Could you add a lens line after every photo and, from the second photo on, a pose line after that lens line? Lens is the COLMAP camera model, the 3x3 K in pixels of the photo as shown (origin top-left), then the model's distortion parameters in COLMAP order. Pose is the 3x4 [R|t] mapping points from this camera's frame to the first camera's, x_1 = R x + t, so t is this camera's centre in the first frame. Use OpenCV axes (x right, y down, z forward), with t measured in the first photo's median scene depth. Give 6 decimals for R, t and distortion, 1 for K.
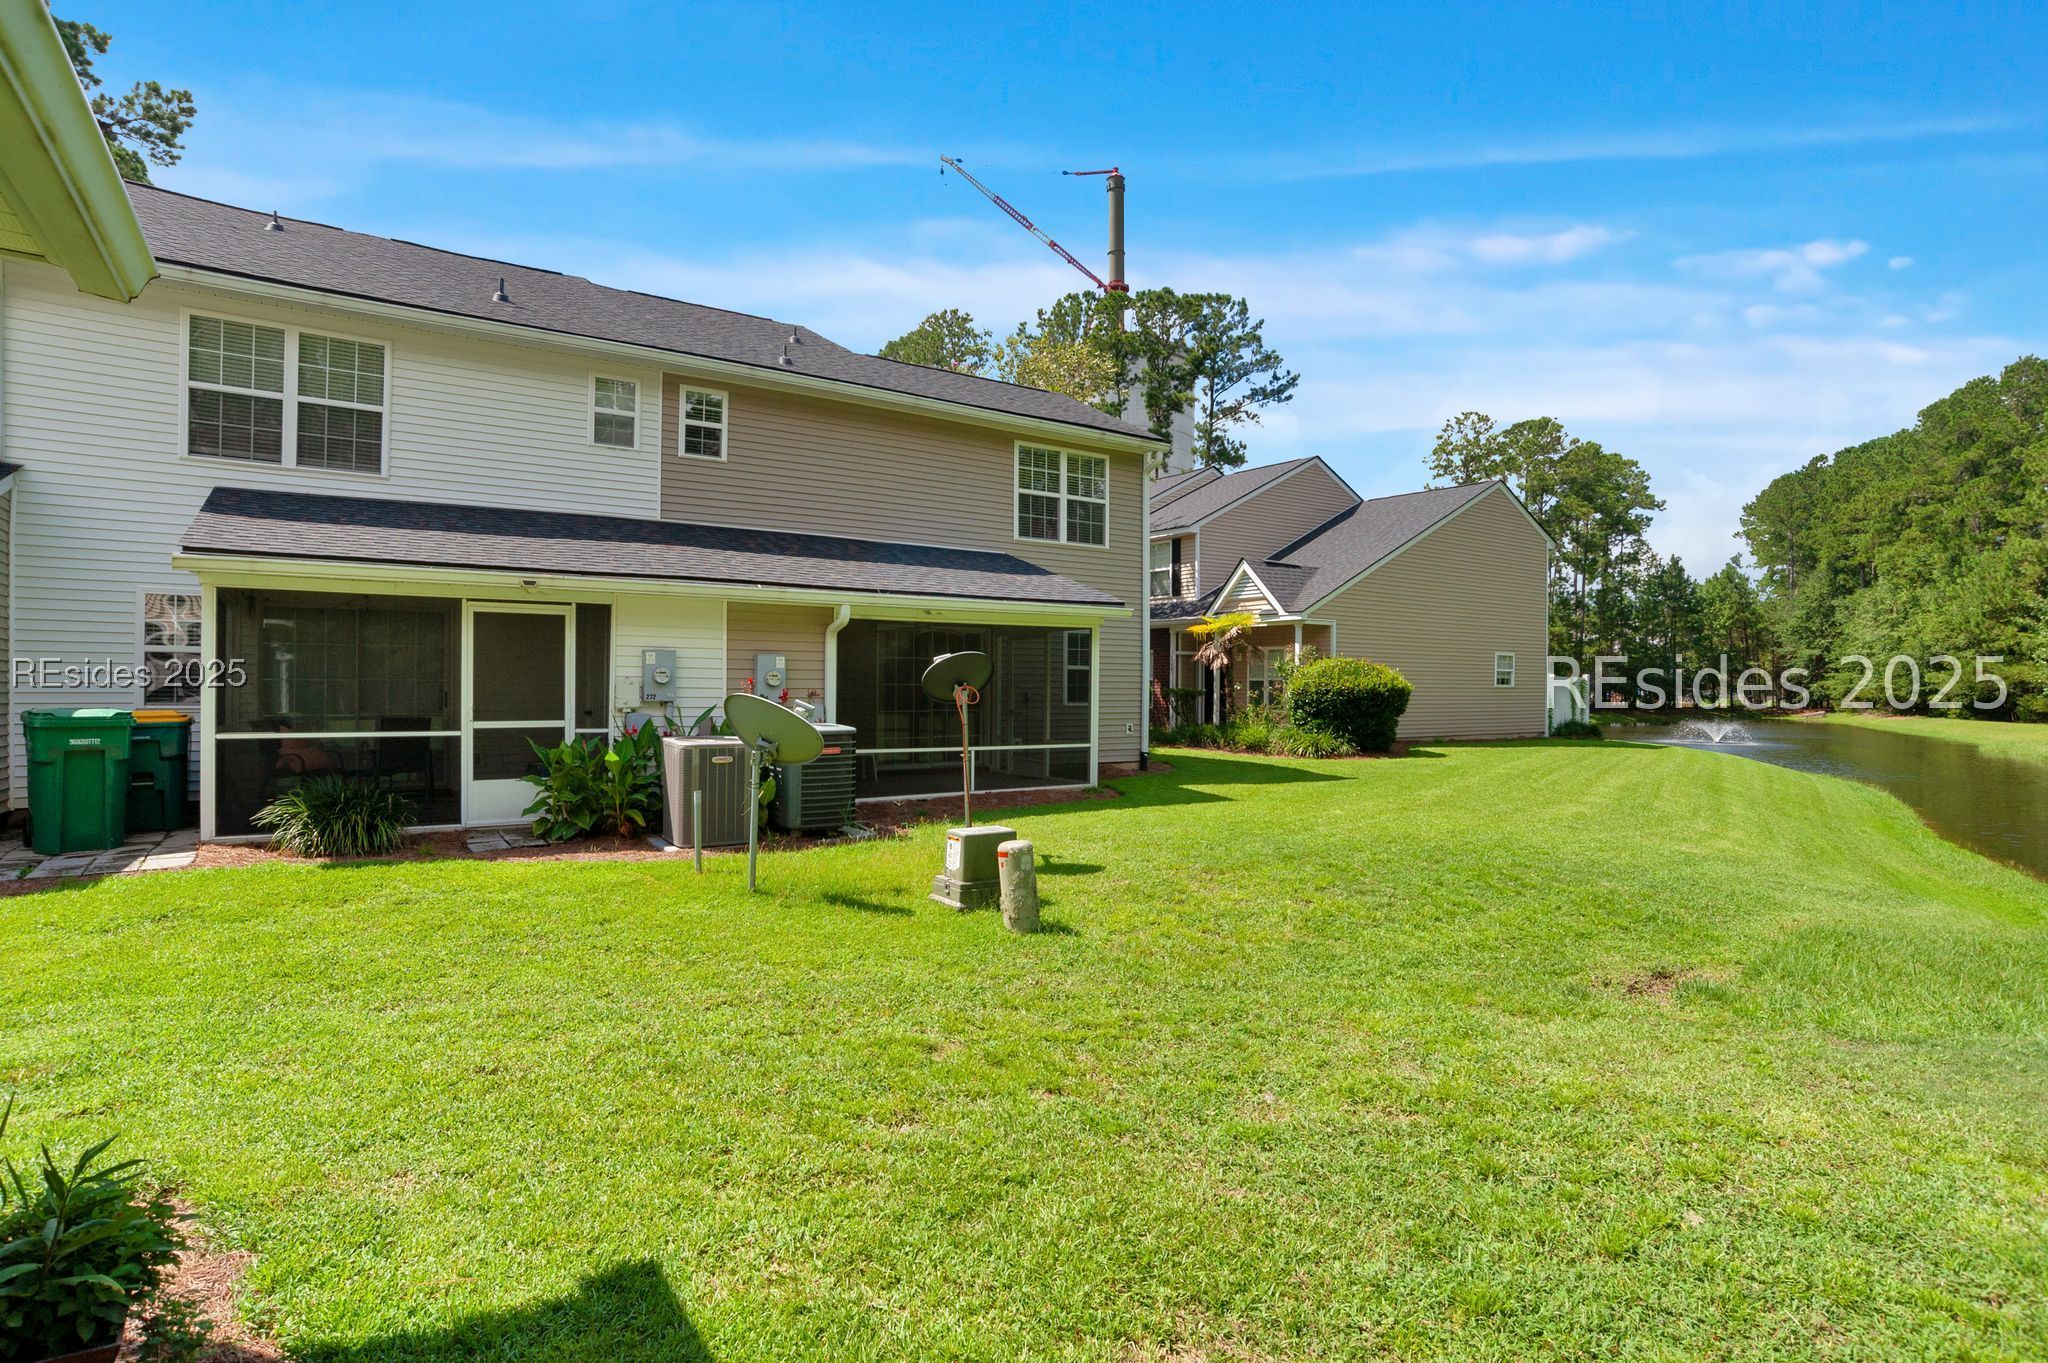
lens RADIAL K [[1065.9, 0, 1014.5], [0, 1065.9, 689.3], [0, 0, 1]] dist [-0.082132, 0.056701]
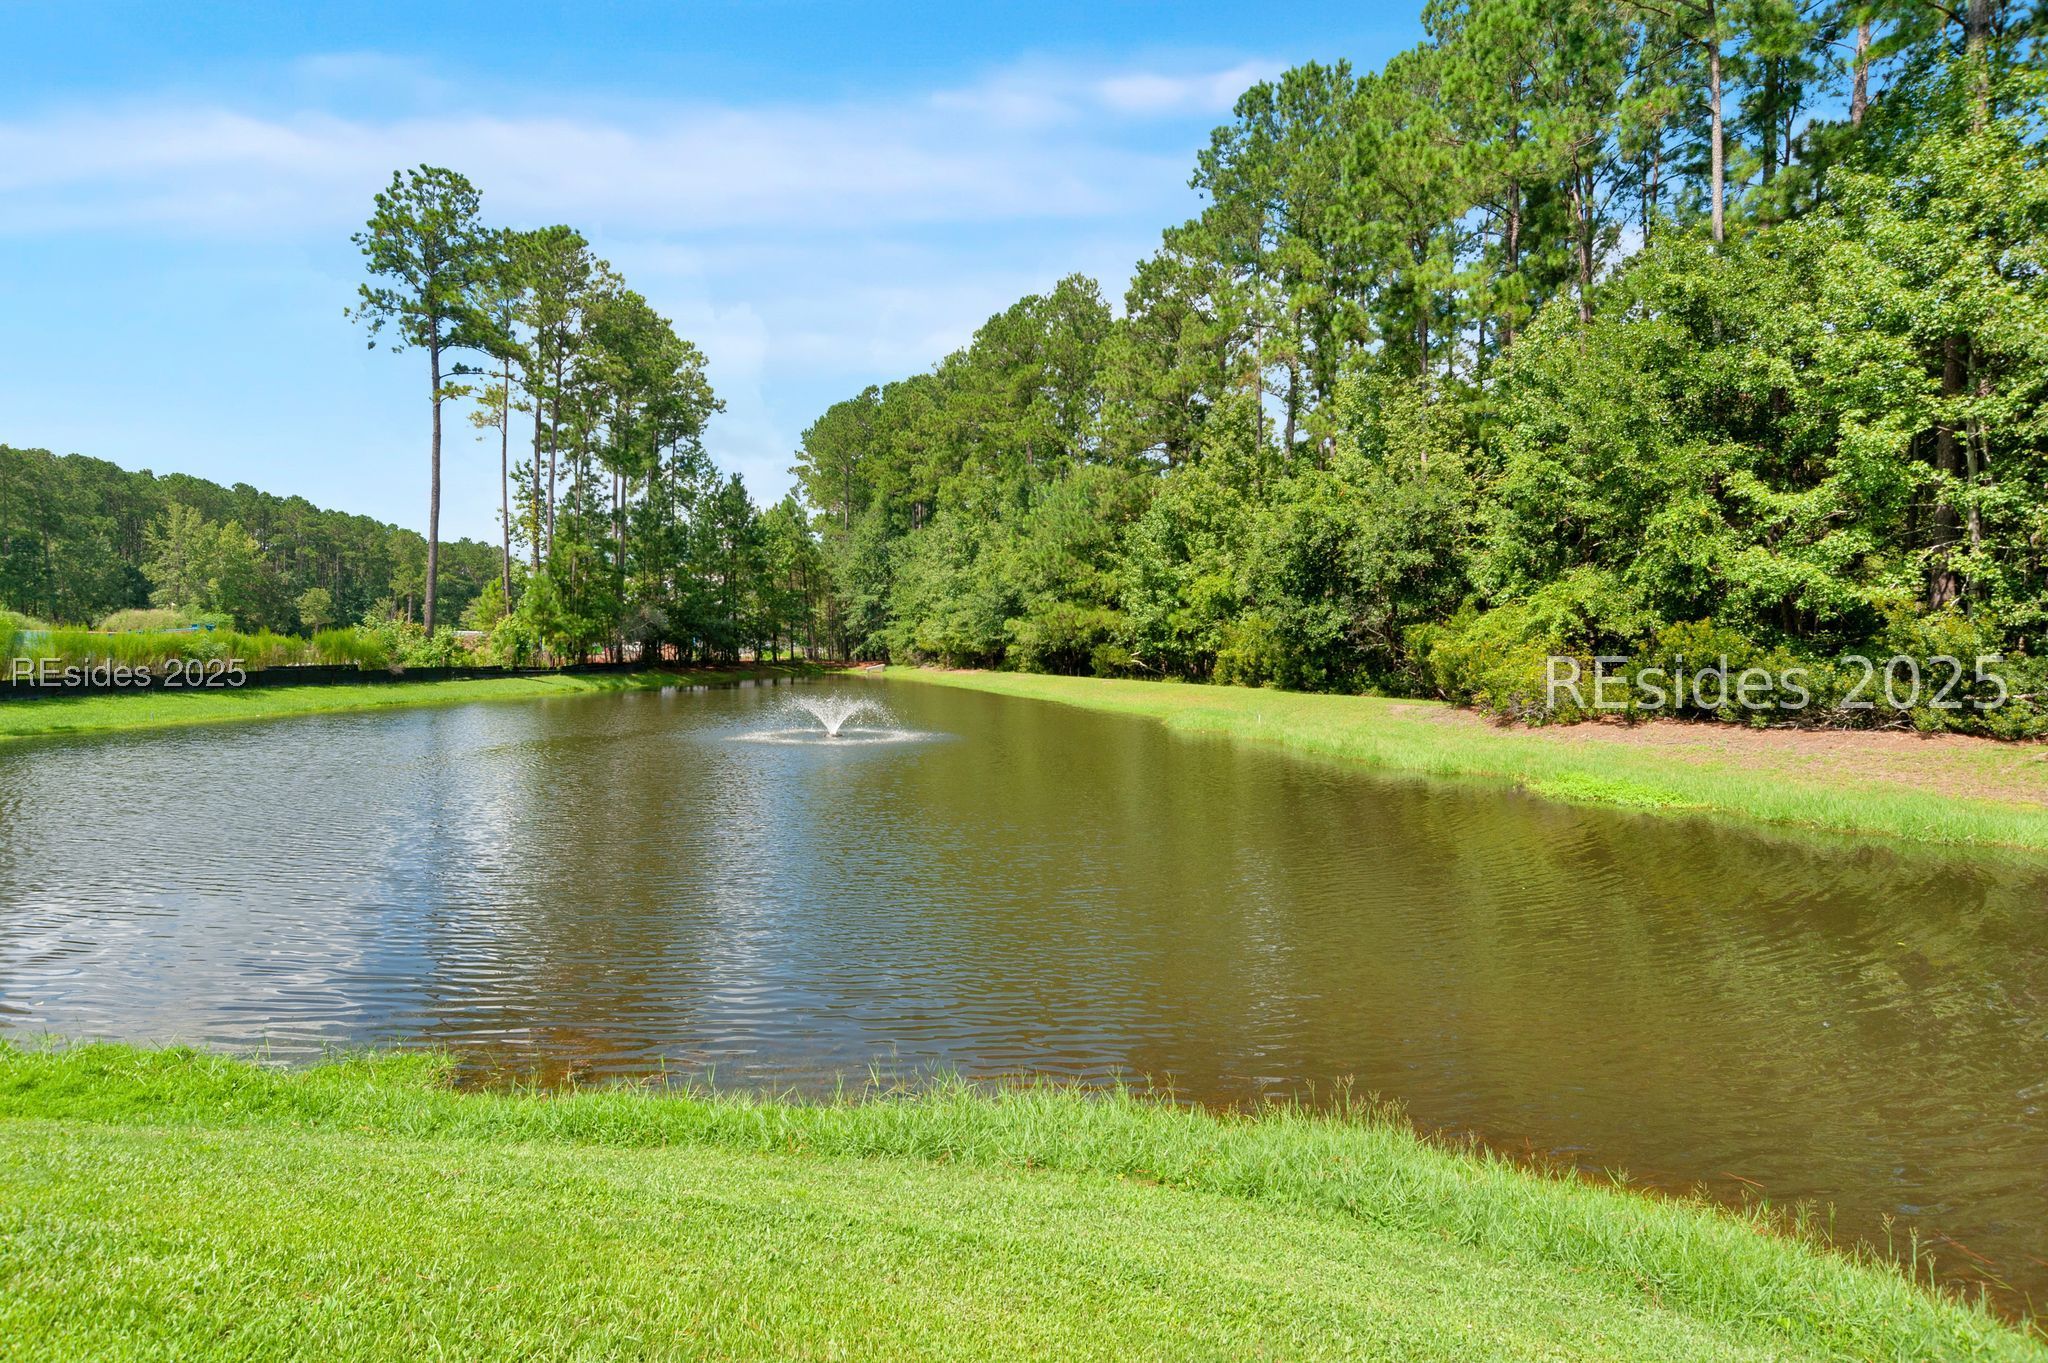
lens RADIAL K [[1065.9, 0, 1014.5], [0, 1065.9, 689.3], [0, 0, 1]] dist [-0.082132, 0.056701]
pose [[0.672165, -0.032654, 0.739681, 0.170883], [-0.001076, 0.998983, 0.045079, 0.001428], [-0.740401, -0.031096, 0.671446, 0.287404]]
